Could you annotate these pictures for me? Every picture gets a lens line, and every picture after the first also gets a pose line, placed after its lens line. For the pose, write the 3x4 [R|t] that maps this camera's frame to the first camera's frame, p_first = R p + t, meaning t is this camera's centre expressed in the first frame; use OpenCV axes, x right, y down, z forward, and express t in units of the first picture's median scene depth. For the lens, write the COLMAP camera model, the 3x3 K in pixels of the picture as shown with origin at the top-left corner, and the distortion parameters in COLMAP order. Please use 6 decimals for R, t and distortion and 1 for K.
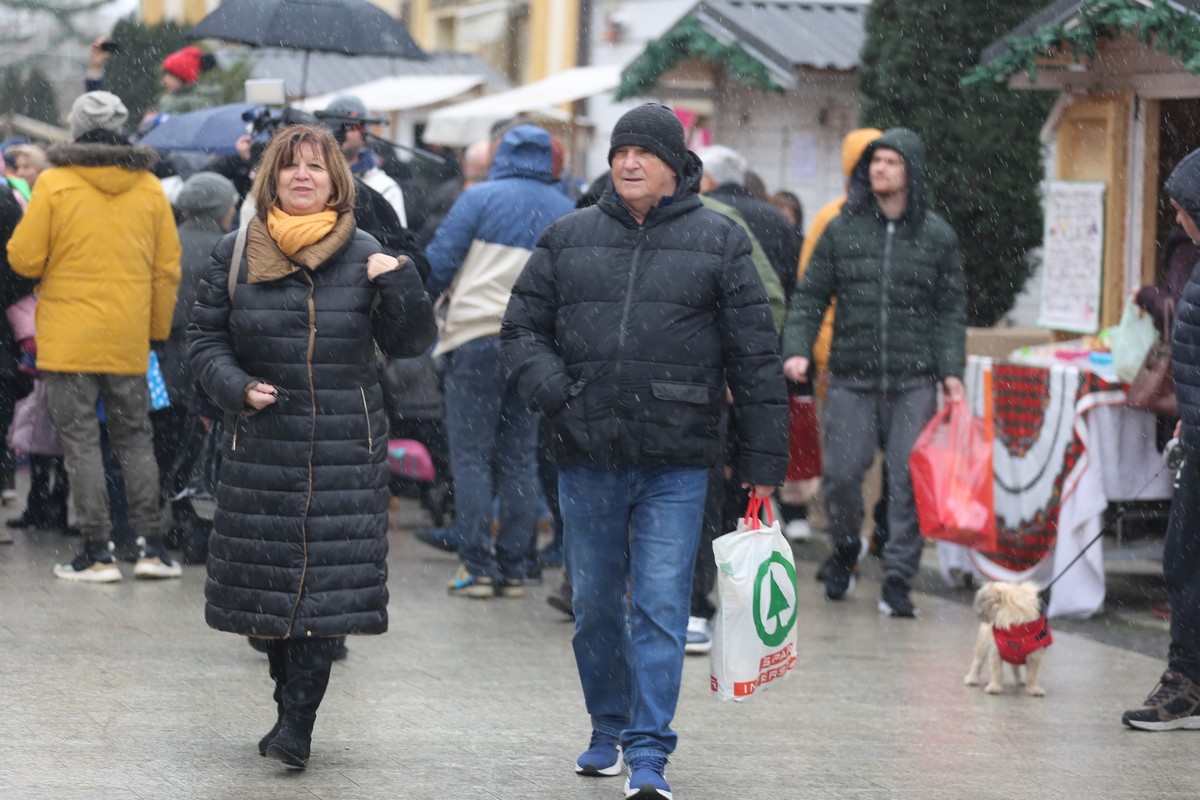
lens RADIAL K [[4666.4, 0, 601.9], [0, 4666.4, 400.1], [0, 0, 1]] dist [0.272928, 0.000000]
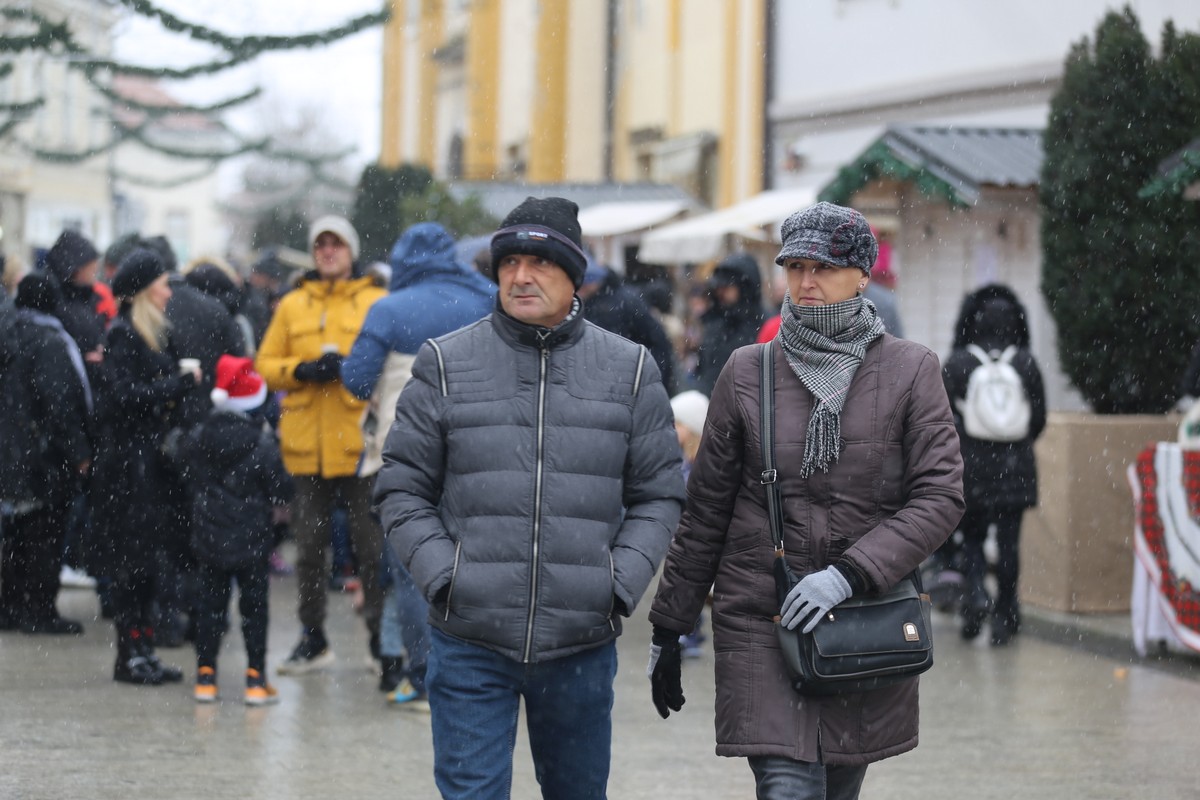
lens RADIAL K [[3643.7, 0, 598.8], [0, 3643.7, 401.6], [0, 0, 1]] dist [0.106541, 0.000000]
pose [[0.998985, -0.030279, -0.033342, -0.021194], [0.029782, 0.999439, -0.015288, -0.008977], [0.033786, 0.014280, 0.999327, 0.127059]]
